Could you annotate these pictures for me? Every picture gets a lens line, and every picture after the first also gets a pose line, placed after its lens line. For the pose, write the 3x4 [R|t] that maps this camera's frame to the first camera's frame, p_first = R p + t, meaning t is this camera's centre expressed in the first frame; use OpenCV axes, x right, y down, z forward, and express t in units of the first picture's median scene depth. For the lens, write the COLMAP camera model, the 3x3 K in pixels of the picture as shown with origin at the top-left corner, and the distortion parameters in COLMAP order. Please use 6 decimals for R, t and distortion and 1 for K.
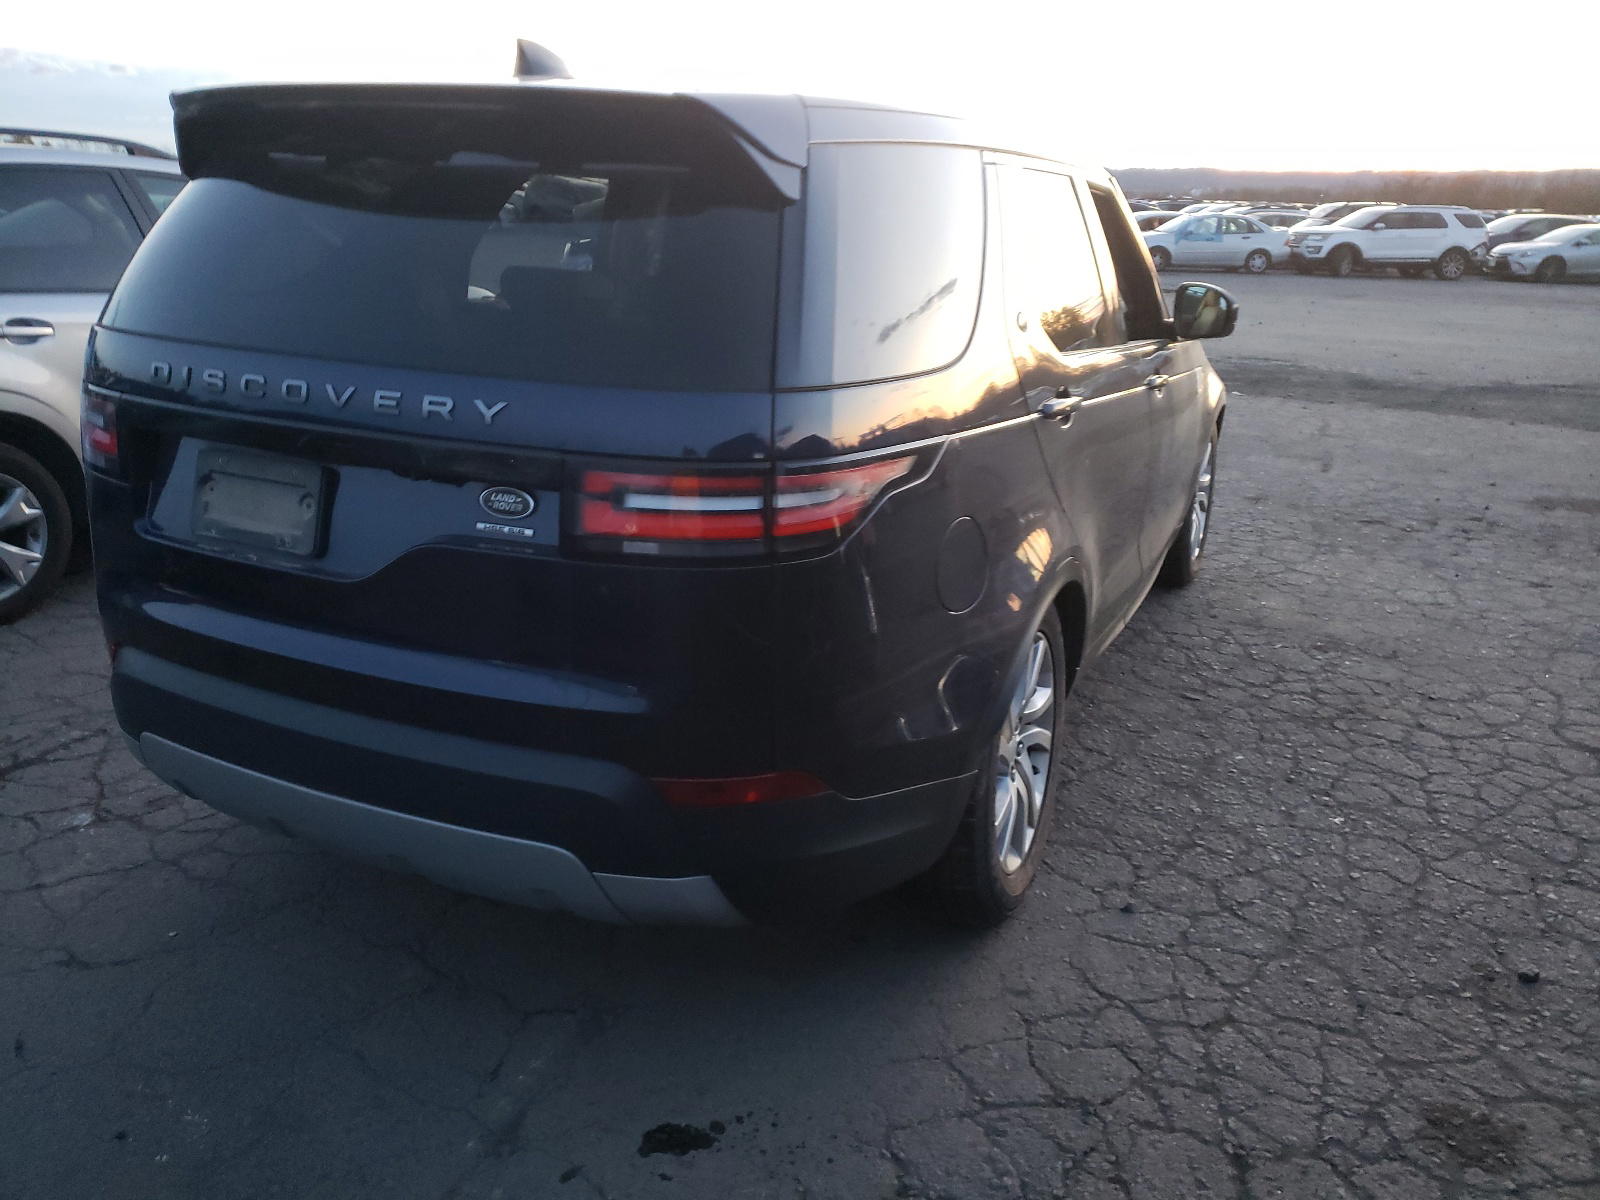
lens RADIAL K [[1251.0, 0, 800.0], [0, 1251.0, 600.0], [0, 0, 1]] dist [-0.001904, 0.001649]
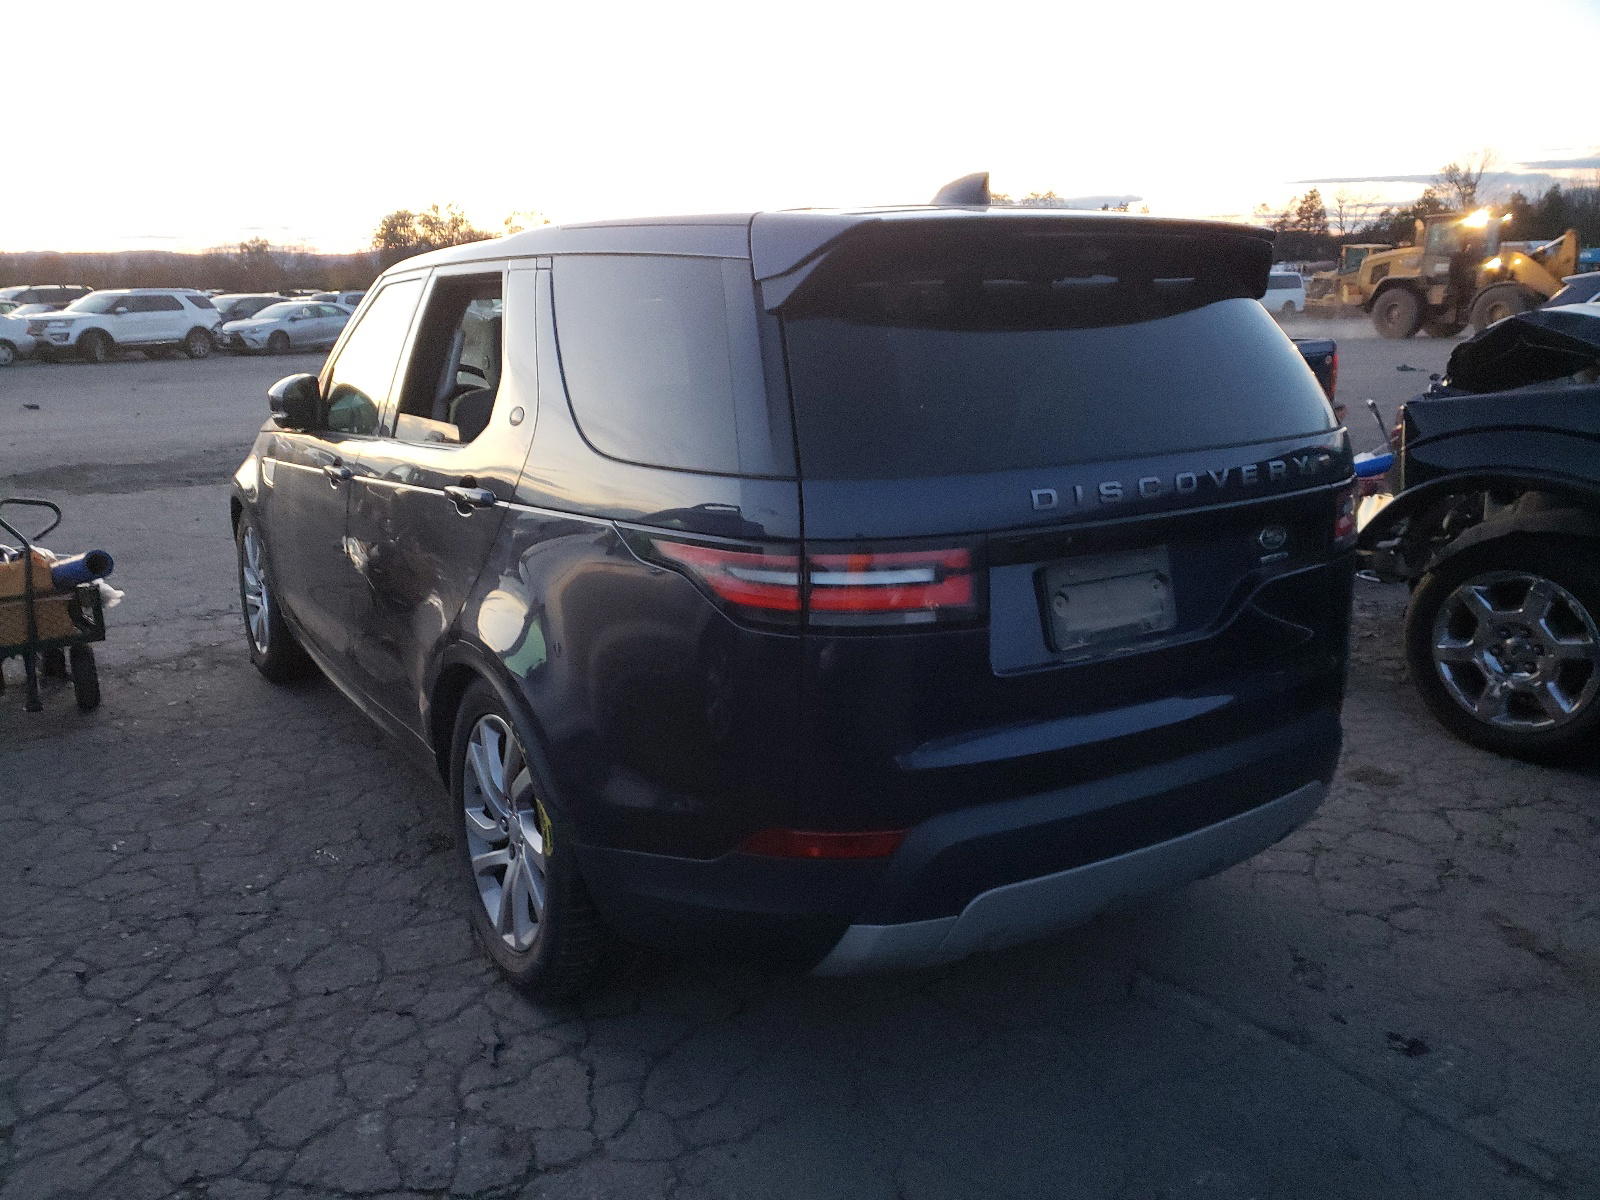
lens RADIAL K [[1251.0, 0, 800.0], [0, 1251.0, 600.0], [0, 0, 1]] dist [-0.001904, 0.001649]
pose [[0.516795, -0.227619, 0.825295, -0.127198], [0.275455, 0.956955, 0.091443, -0.021799], [-0.810584, 0.180075, 0.557249, 0.054329]]
